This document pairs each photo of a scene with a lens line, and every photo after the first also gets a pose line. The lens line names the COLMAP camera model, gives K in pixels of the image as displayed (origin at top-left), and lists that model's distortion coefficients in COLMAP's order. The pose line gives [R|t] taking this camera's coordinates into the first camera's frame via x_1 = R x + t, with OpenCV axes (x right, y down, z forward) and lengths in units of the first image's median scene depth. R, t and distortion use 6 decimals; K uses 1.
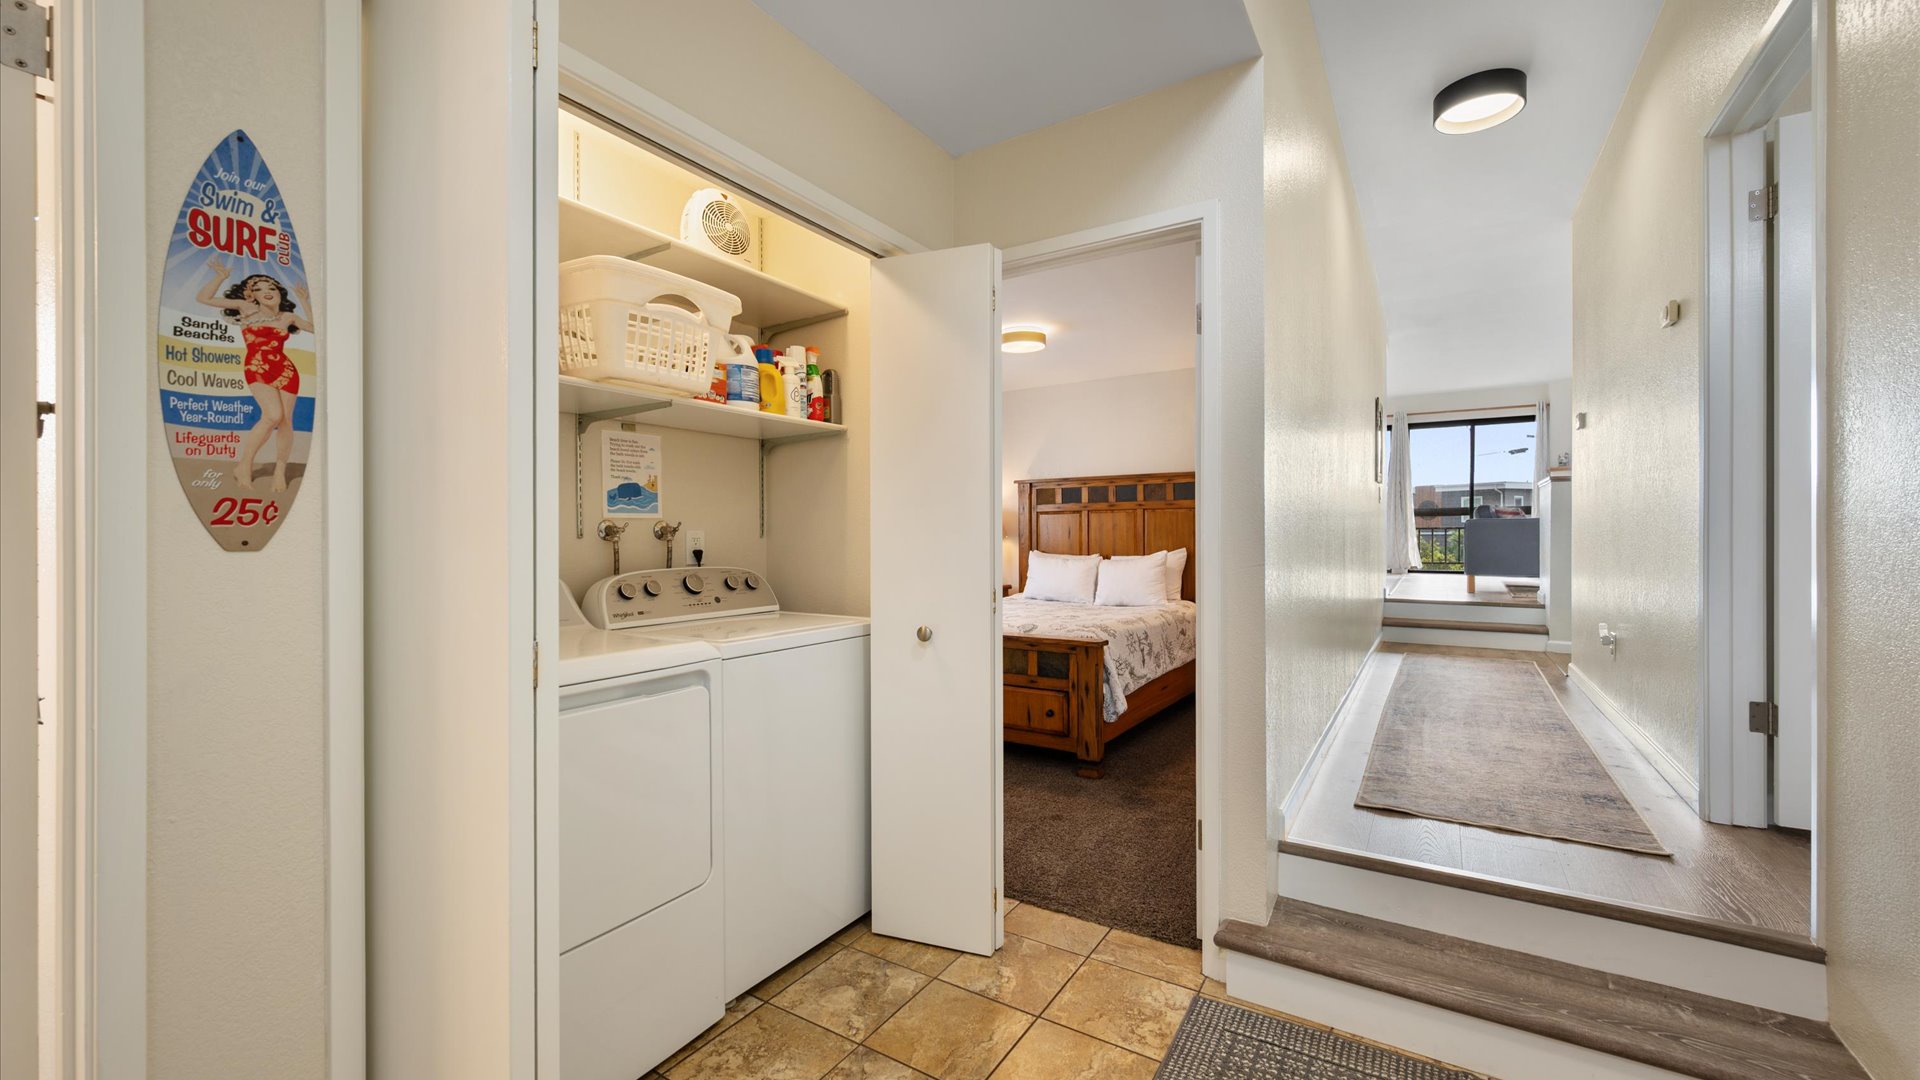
lens RADIAL K [[756.1, 0, 958.2], [0, 756.1, 537.6], [0, 0, 1]] dist [-0.001850, 0.000346]
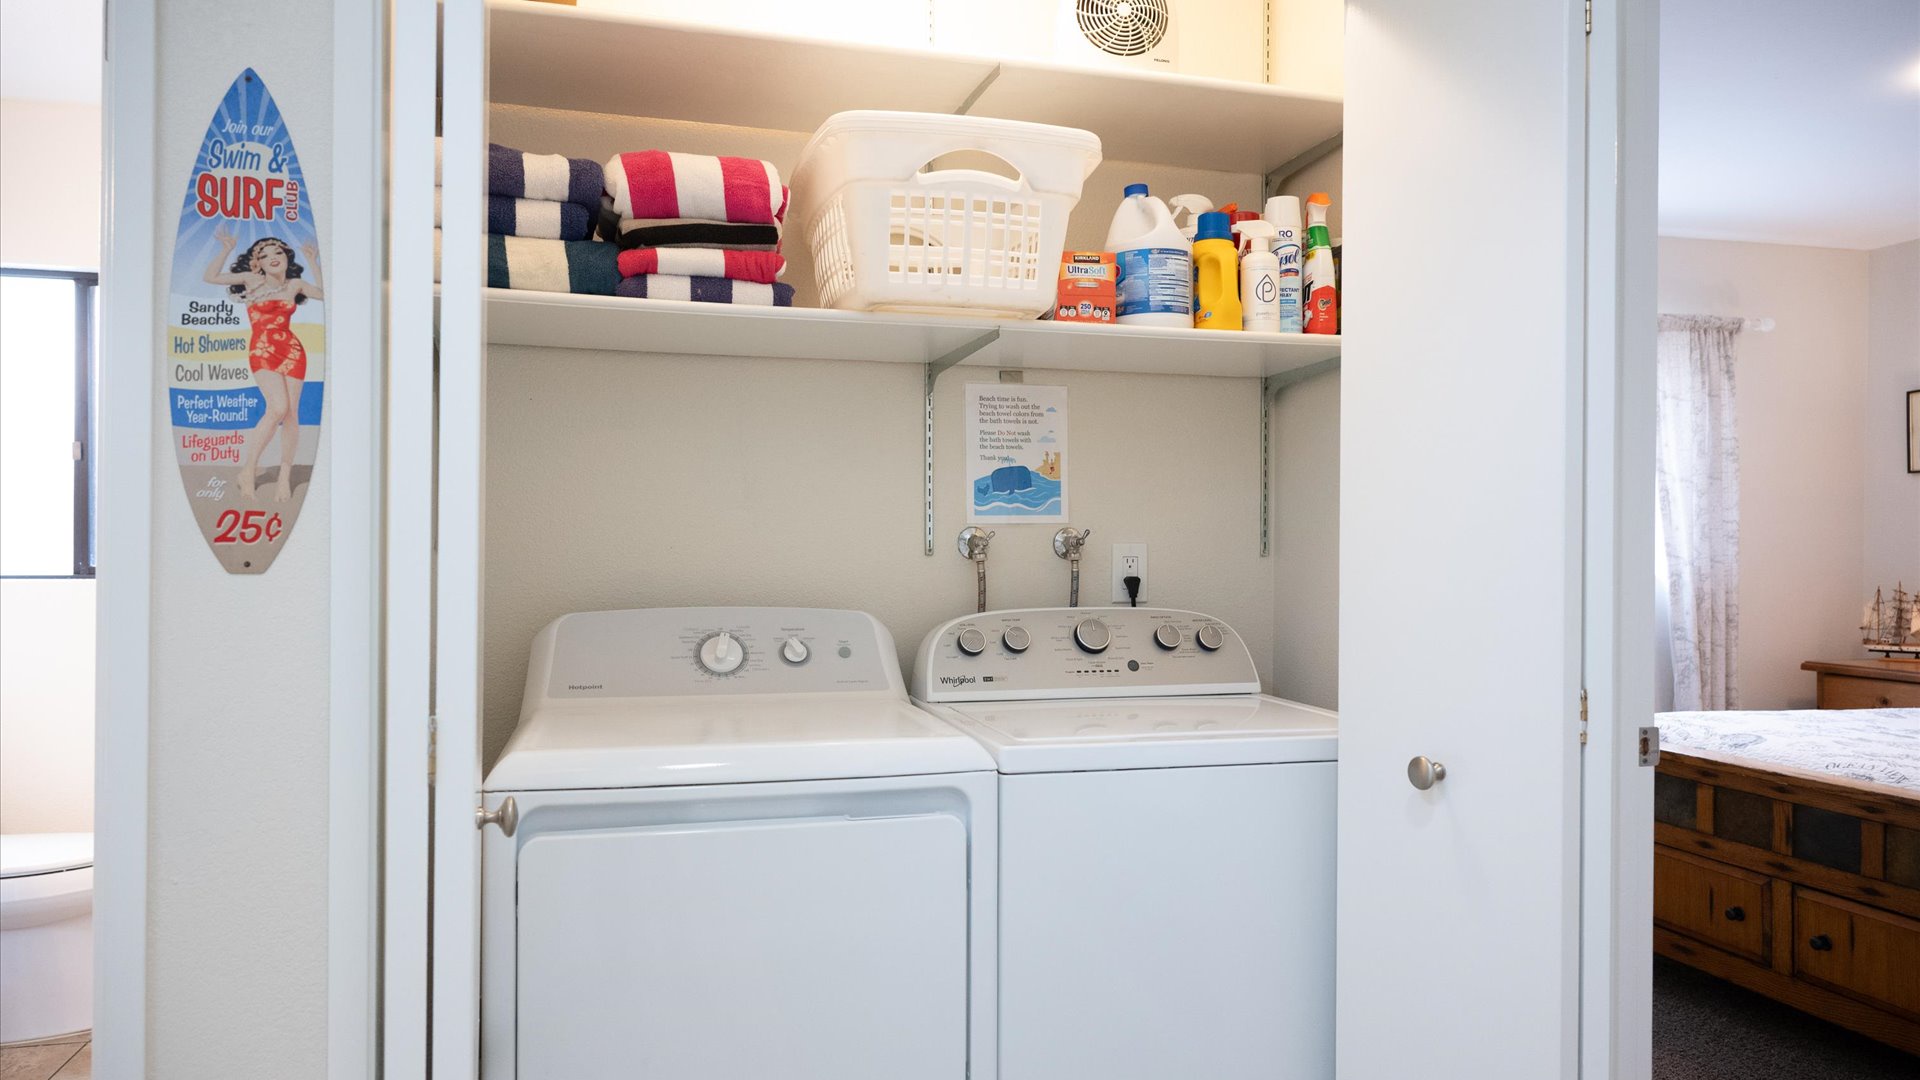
lens RADIAL K [[1279.6, 0, 962.7], [0, 1279.6, 538.5], [0, 0, 1]] dist [0.003391, -0.000703]
pose [[0.739395, 0.004297, -0.673258, 0.327102], [-0.008988, 0.999954, -0.003488, -0.013001], [0.673212, 0.008630, 0.739399, 0.273234]]
